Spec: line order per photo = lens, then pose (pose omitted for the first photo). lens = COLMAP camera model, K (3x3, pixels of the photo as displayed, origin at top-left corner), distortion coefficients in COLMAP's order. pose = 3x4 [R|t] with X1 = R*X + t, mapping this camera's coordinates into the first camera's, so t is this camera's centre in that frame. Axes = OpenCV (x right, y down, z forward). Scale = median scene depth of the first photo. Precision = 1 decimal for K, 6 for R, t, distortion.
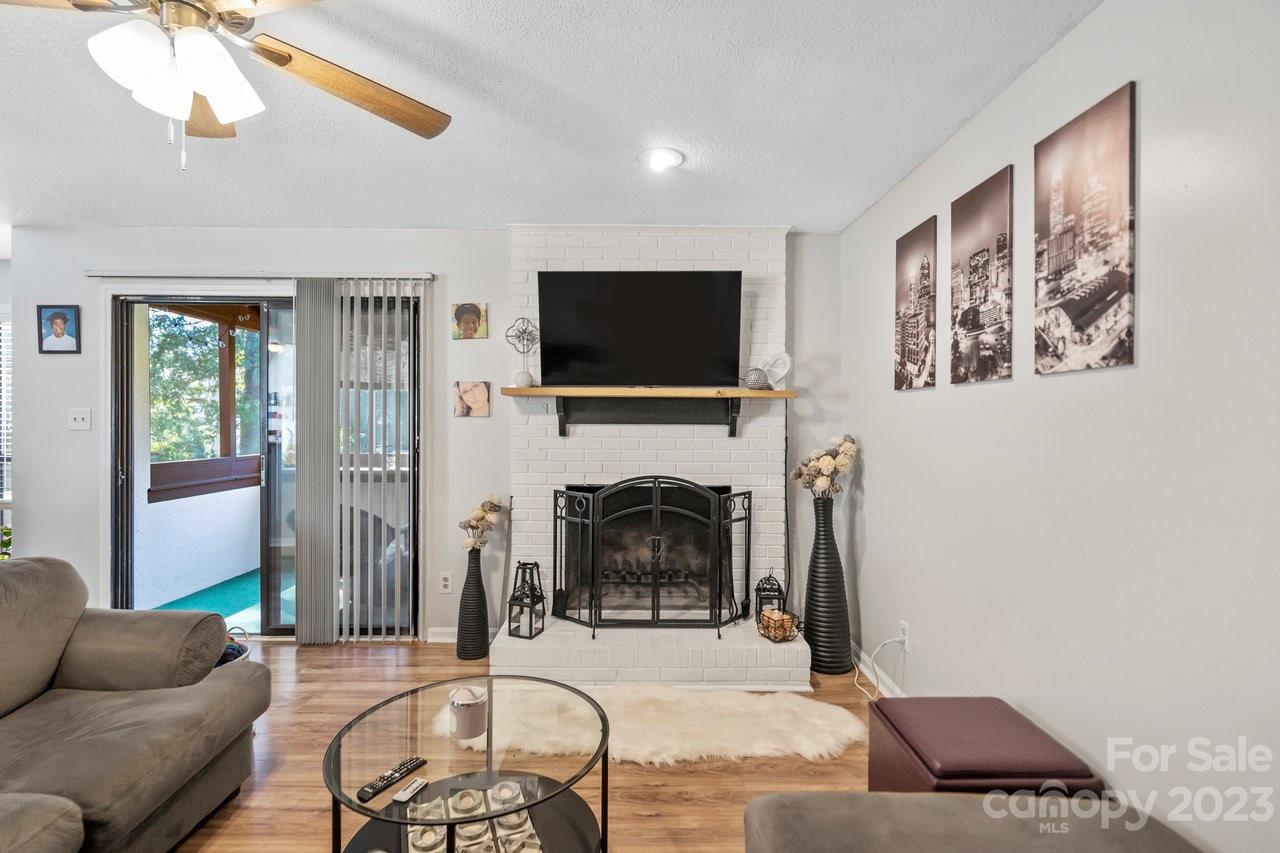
lens RADIAL K [[601.1, 0, 637.1], [0, 601.1, 422.1], [0, 0, 1]] dist [-0.002989, 0.000902]
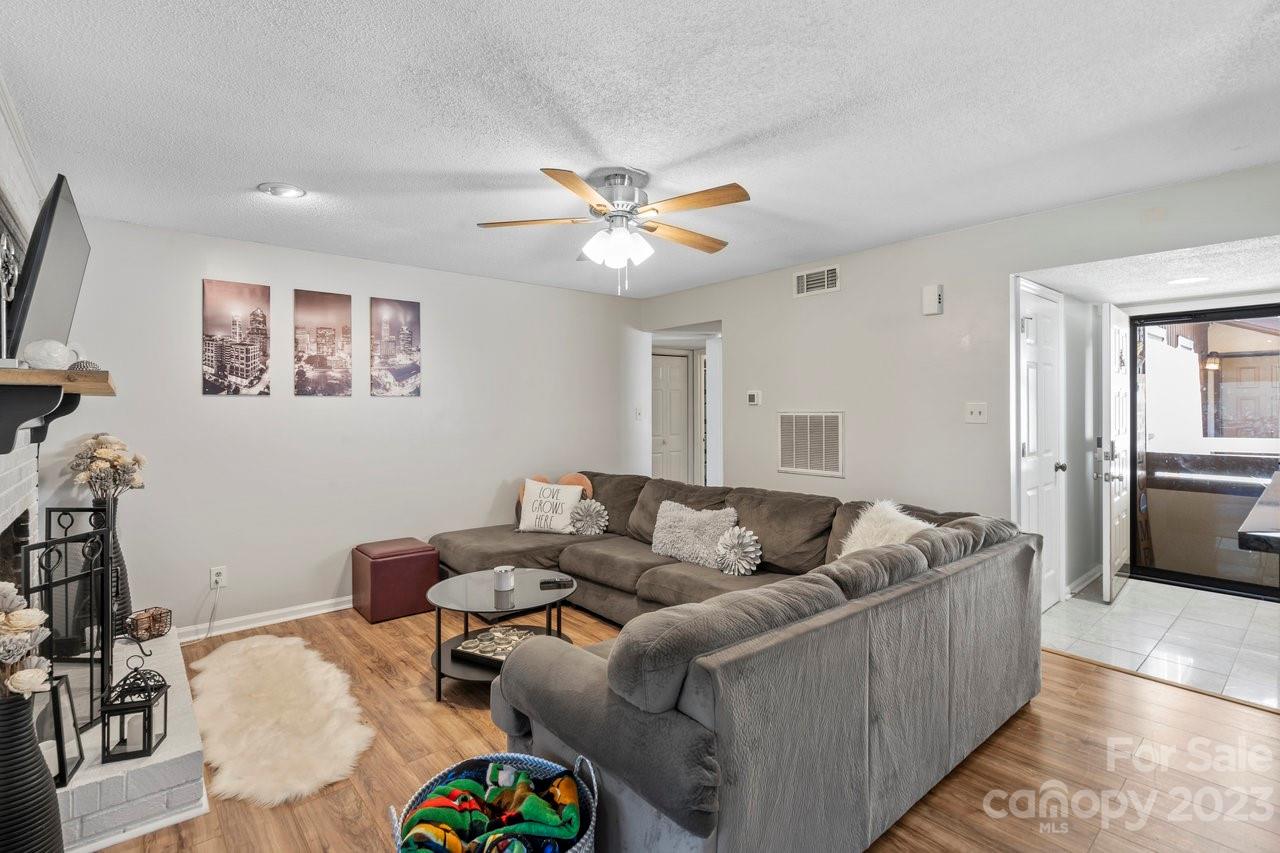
lens RADIAL K [[597.0, 0, 634.4], [0, 597.0, 405.6], [0, 0, 1]] dist [-0.001055, 0.000110]
pose [[-0.642376, 0.004231, 0.766378, -1.005357], [0.007976, 0.999968, 0.001166, -0.020255], [-0.766348, 0.006861, -0.642389, 0.974416]]
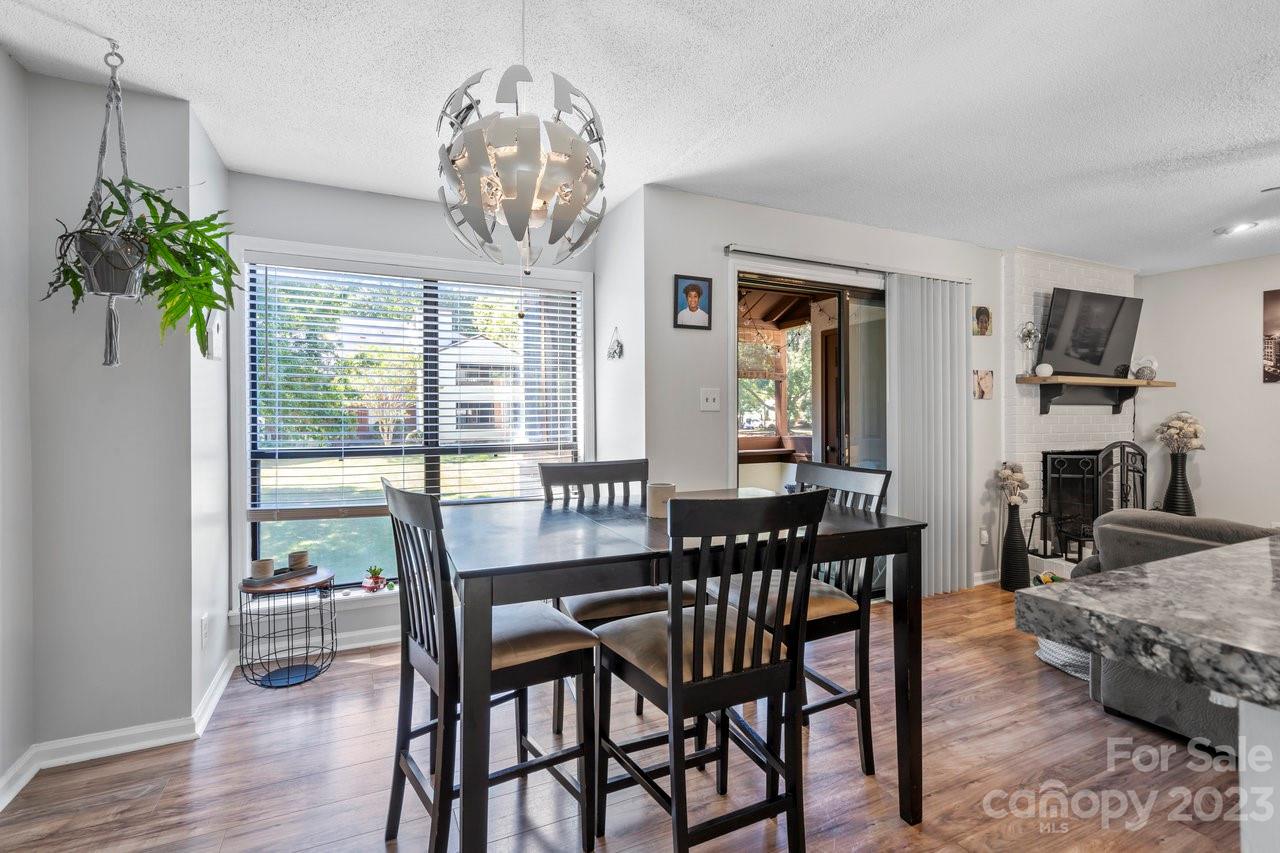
lens RADIAL K [[591.2, 0, 637.3], [0, 591.2, 412.2], [0, 0, 1]] dist [-0.000503, 0.000135]
pose [[0.906461, -0.004564, 0.422264, -1.569587], [0.006358, 0.999976, -0.002840, 0.018623], [-0.422241, 0.005259, 0.906468, 0.229193]]
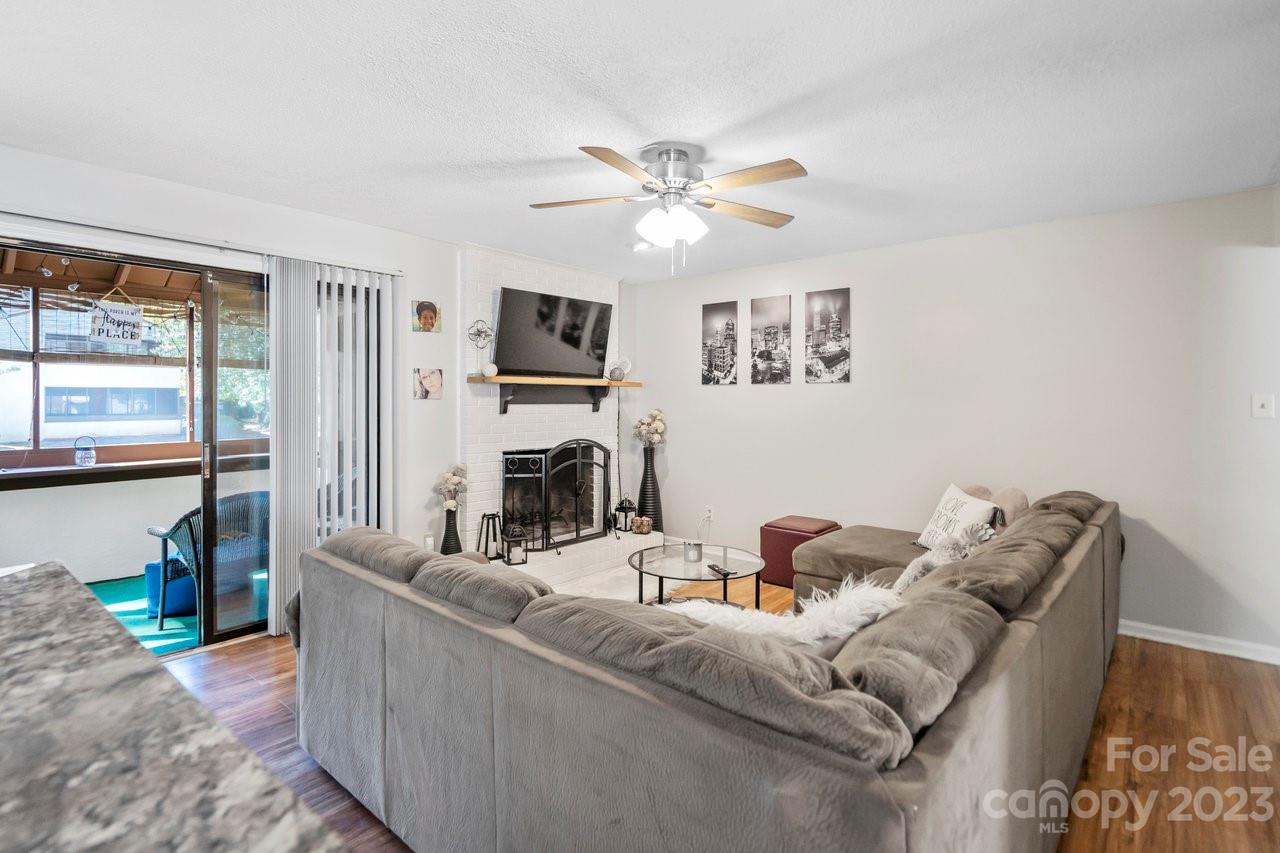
lens RADIAL K [[615.9, 0, 647.8], [0, 615.9, 392.5], [0, 0, 1]] dist [0.001338, 0.000304]
pose [[0.649603, 0.004502, 0.760260, -0.998817], [0.004599, 0.999941, -0.009851, -0.008708], [-0.760260, 0.009896, 0.649544, -0.104408]]
